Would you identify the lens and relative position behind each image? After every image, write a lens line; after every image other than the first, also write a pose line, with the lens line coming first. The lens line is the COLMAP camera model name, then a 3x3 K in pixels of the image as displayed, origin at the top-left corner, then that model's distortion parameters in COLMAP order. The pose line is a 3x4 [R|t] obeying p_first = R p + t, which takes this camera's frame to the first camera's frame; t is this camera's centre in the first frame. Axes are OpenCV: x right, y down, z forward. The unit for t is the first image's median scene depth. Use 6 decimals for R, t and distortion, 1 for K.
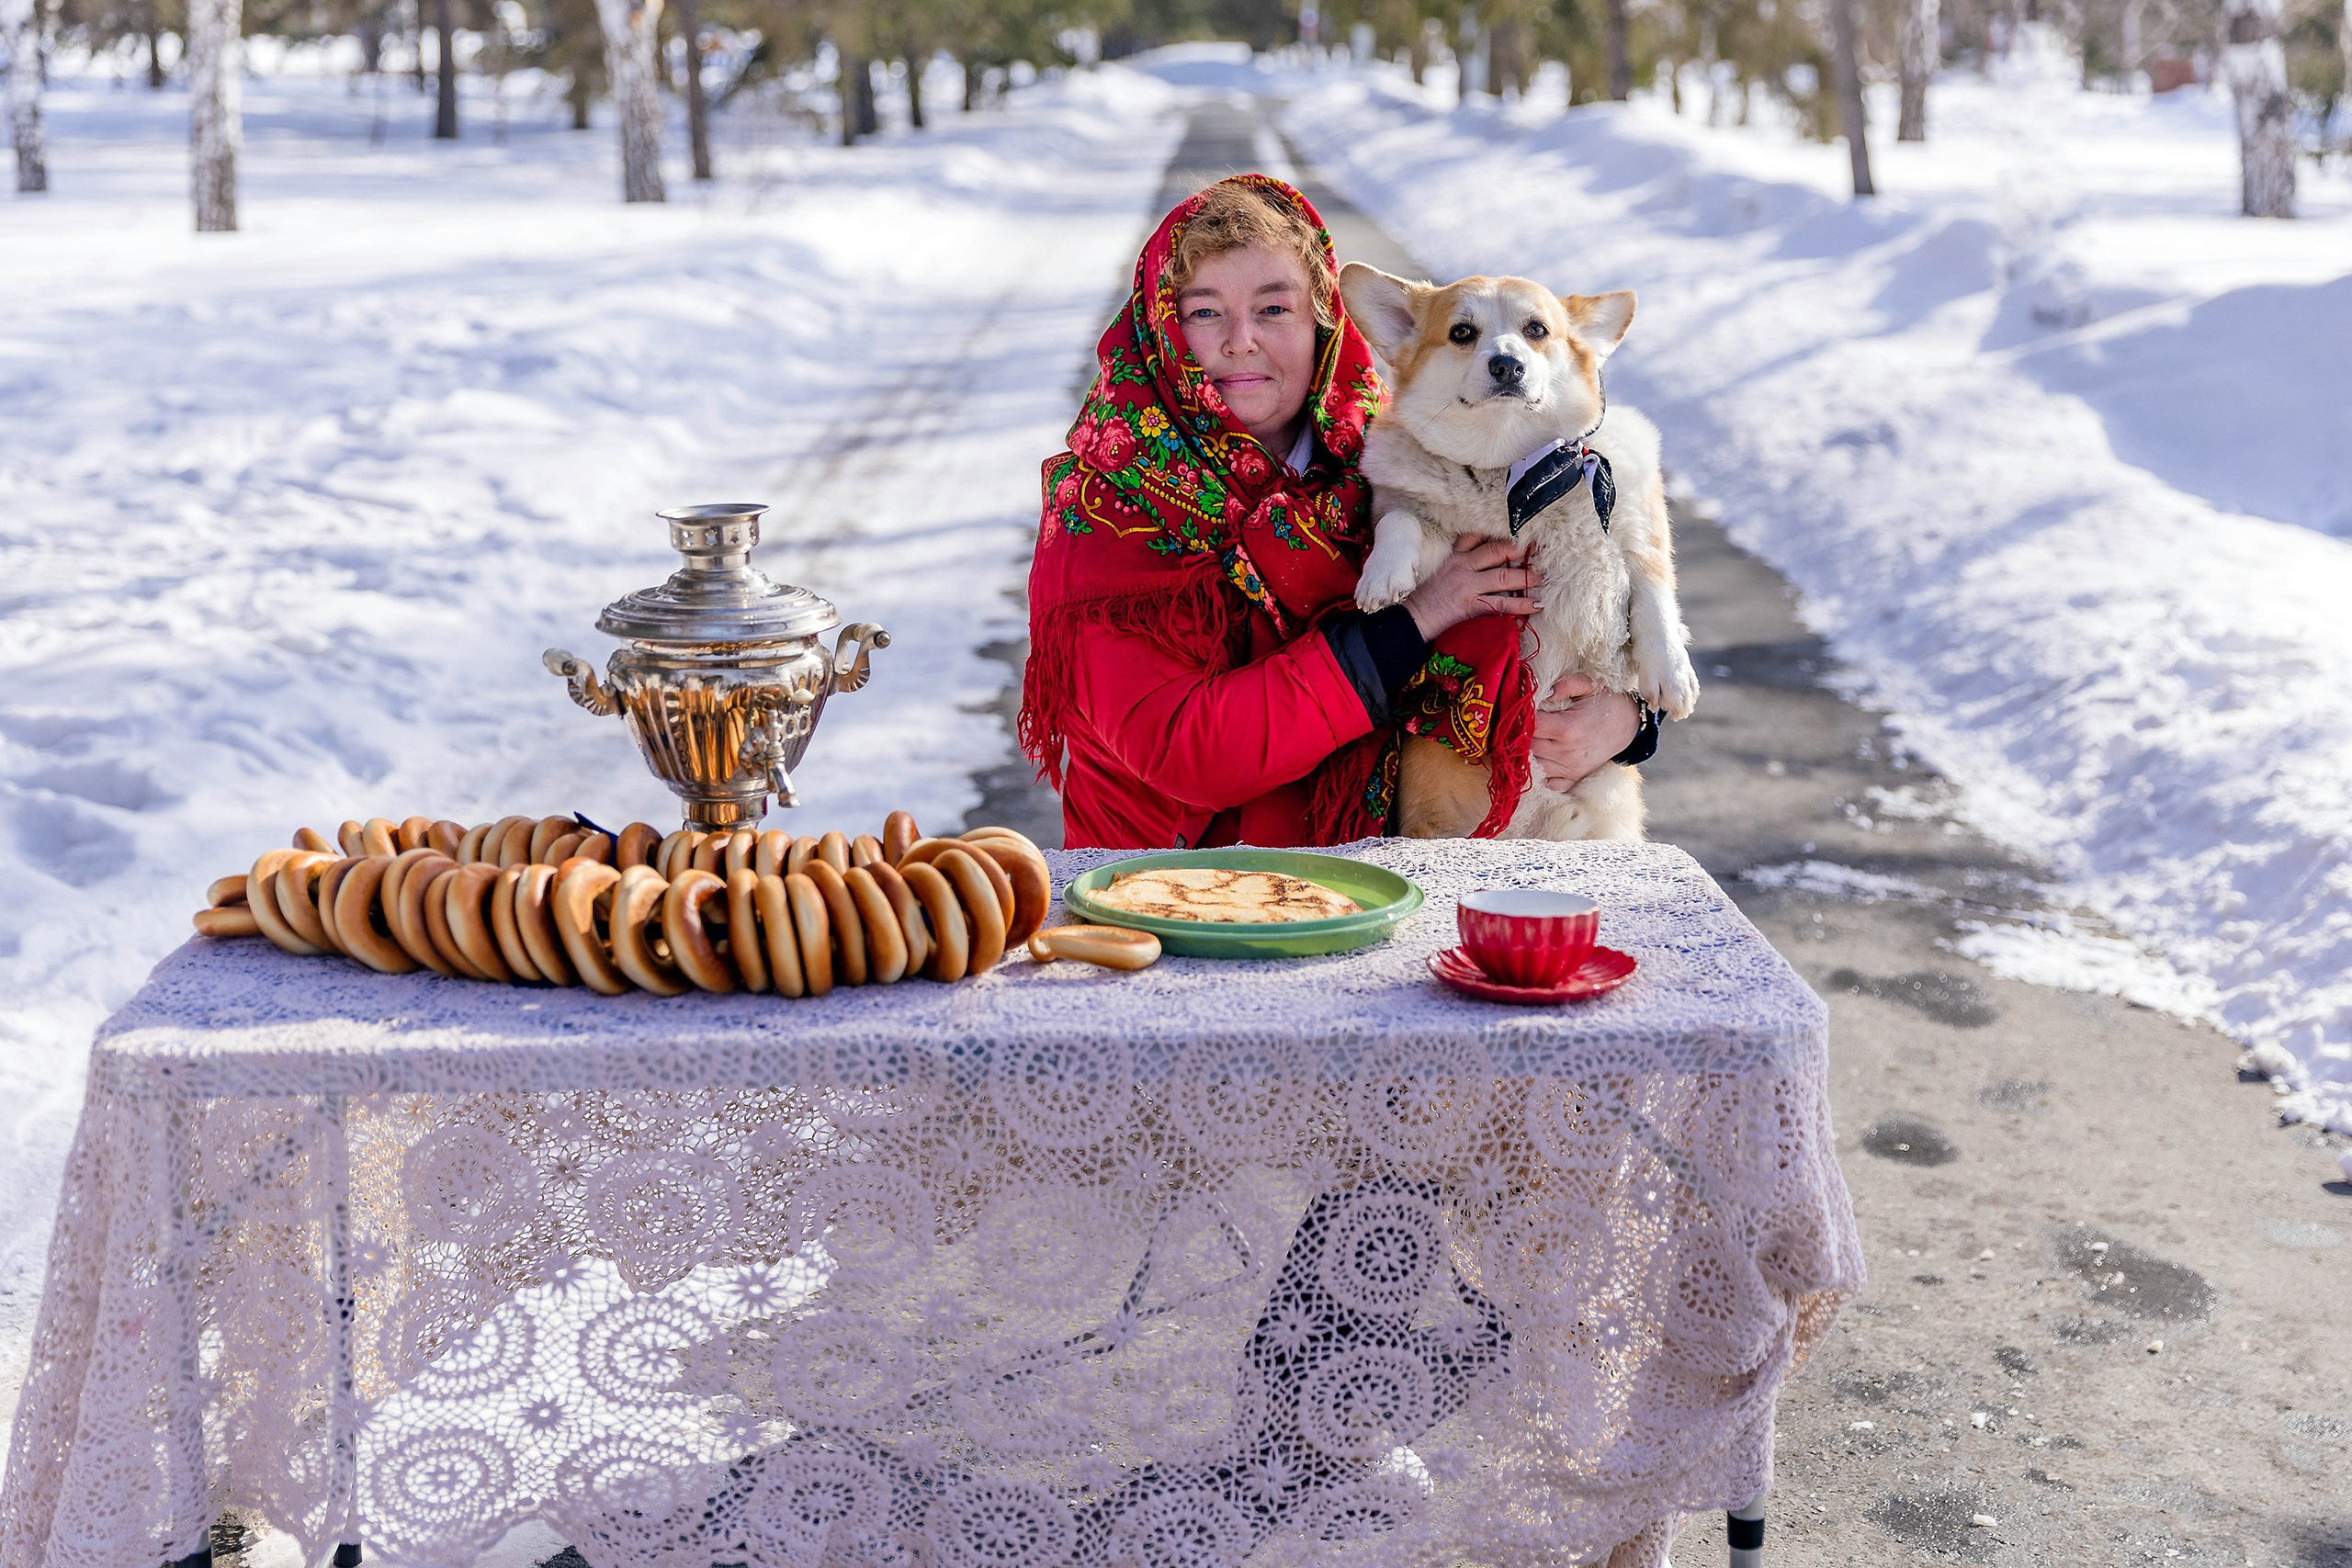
lens RADIAL K [[3645.3, 0, 1218.2], [0, 3645.3, 764.9], [0, 0, 1]] dist [-0.018479, 0.000000]
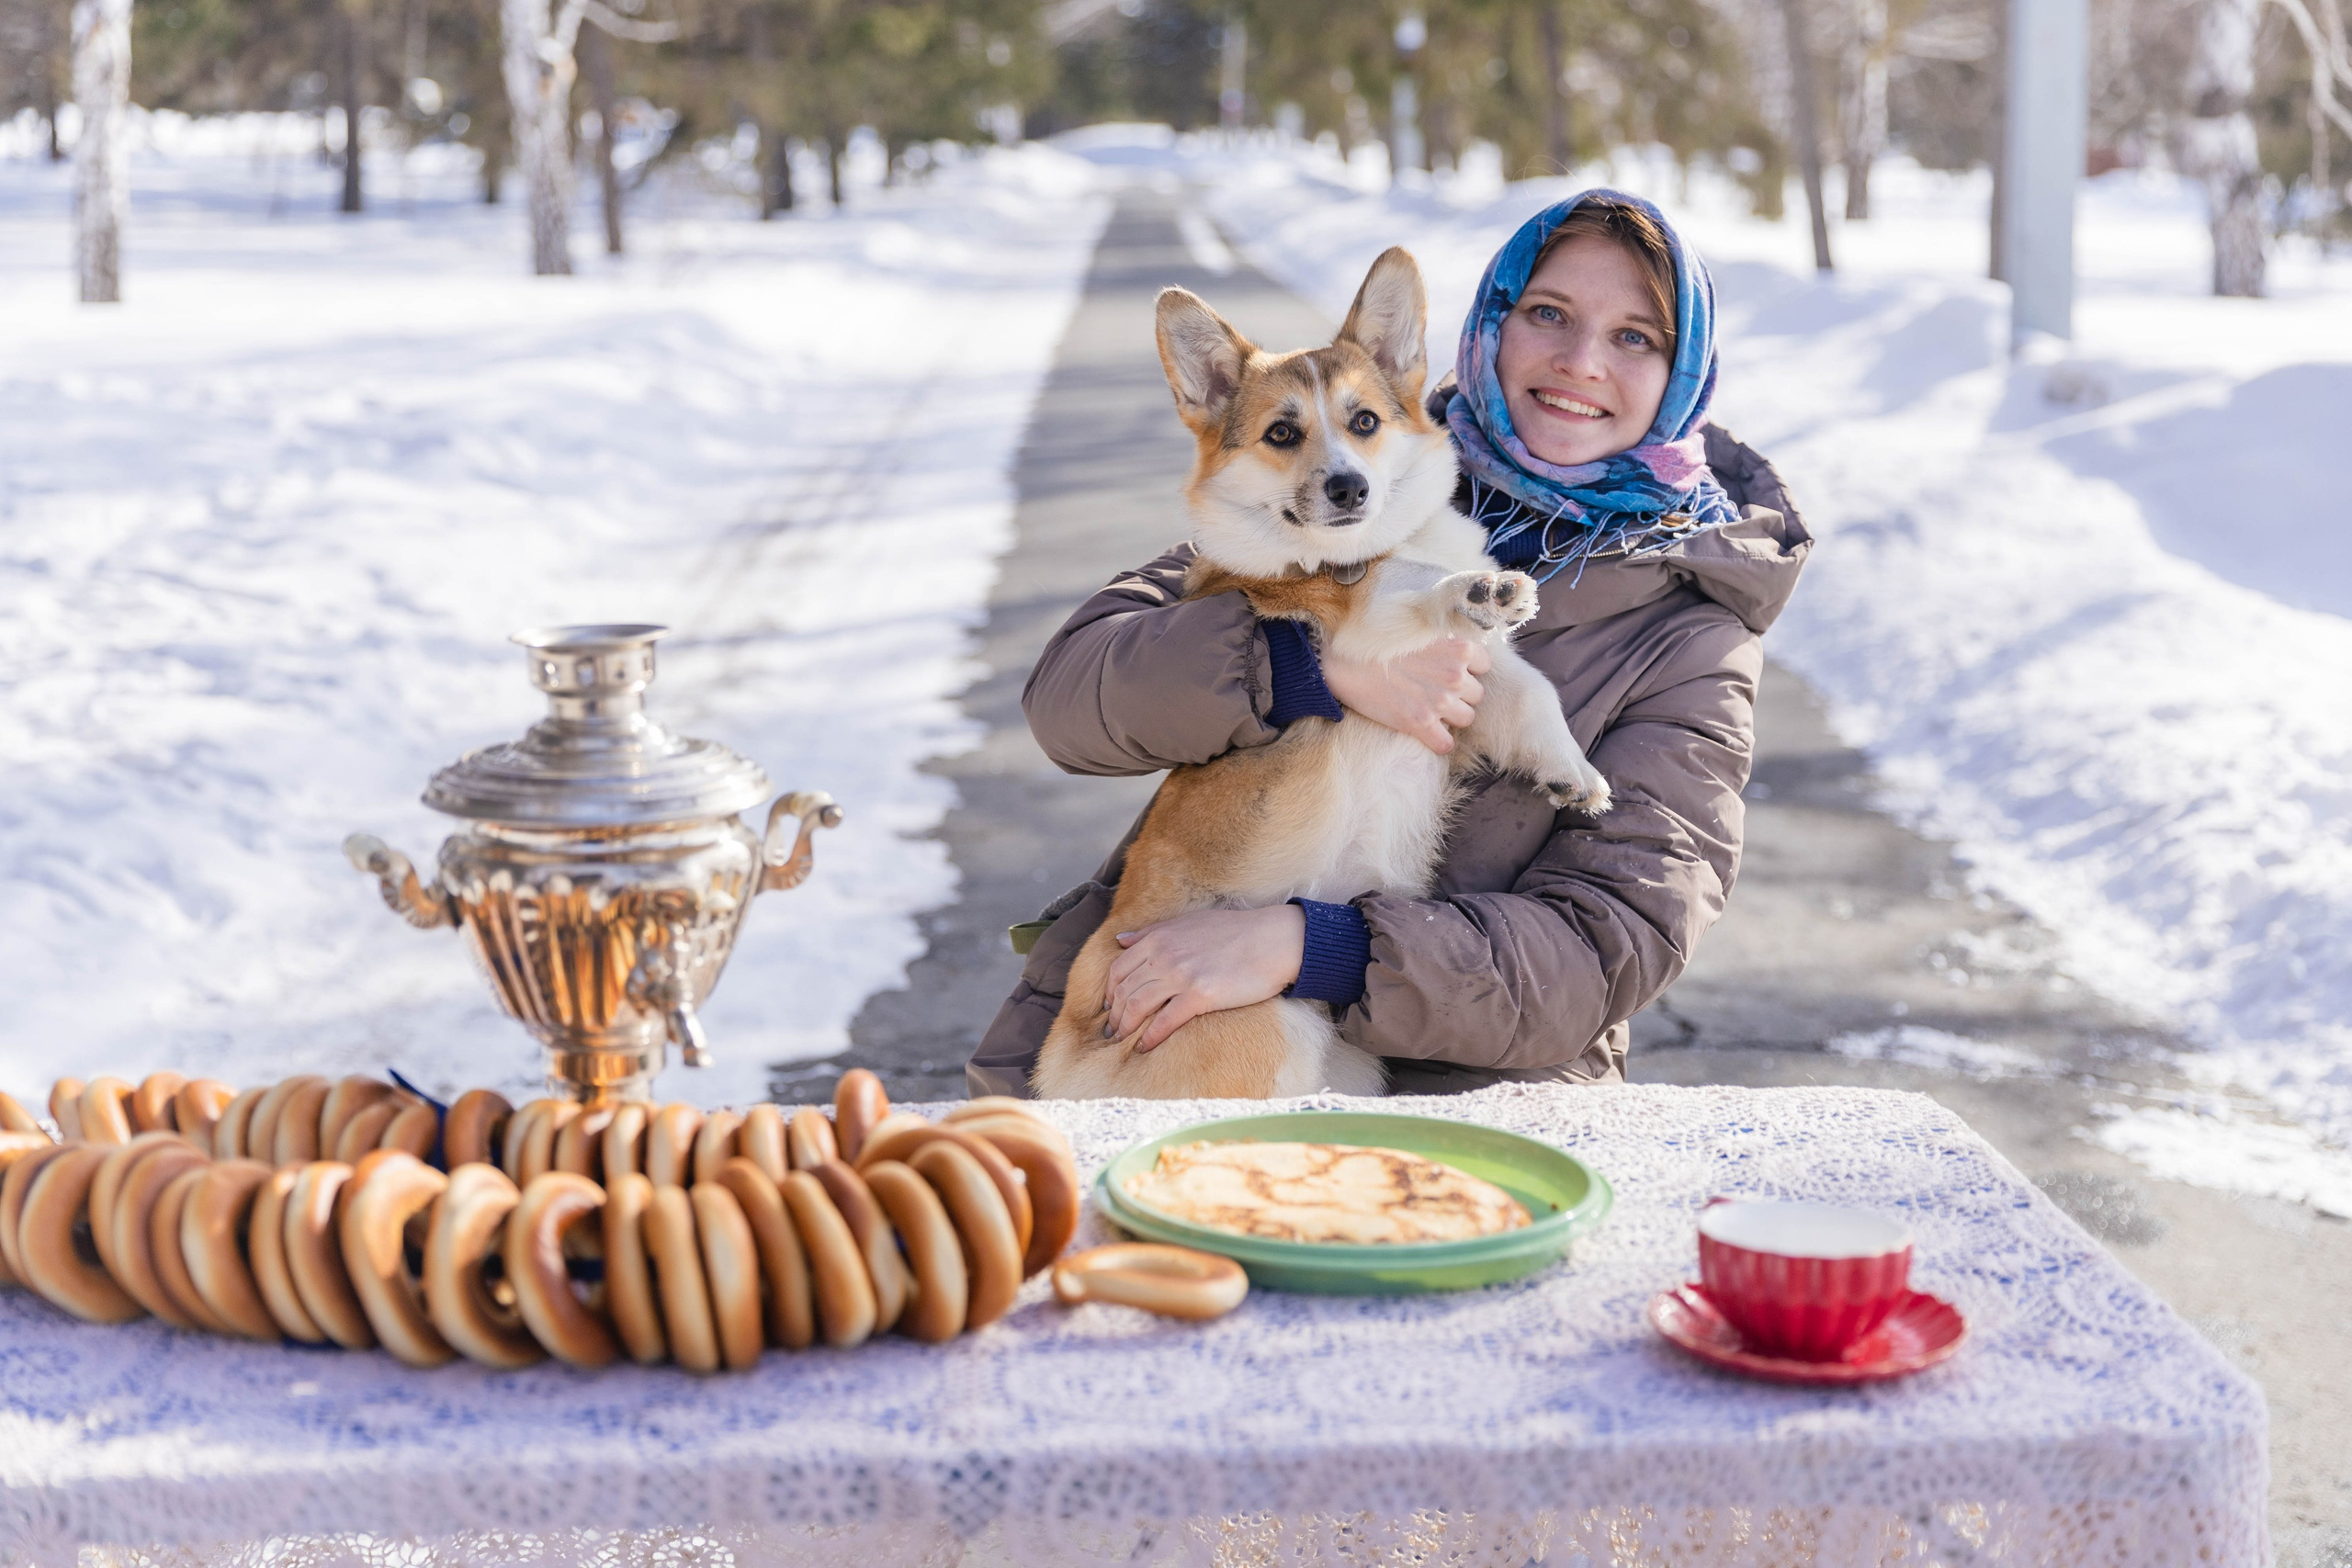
lens RADIAL K [[3645.3, 0, 1182.1], [0, 3645.3, 763.6], [0, 0, 1]] dist [-0.018479, 0.000000]
pose [[0.999906, 0.001598, 0.013623, -0.034724], [-0.001276, 0.999720, -0.023628, -0.028543], [-0.013657, 0.023608, 0.999628, 0.301163]]
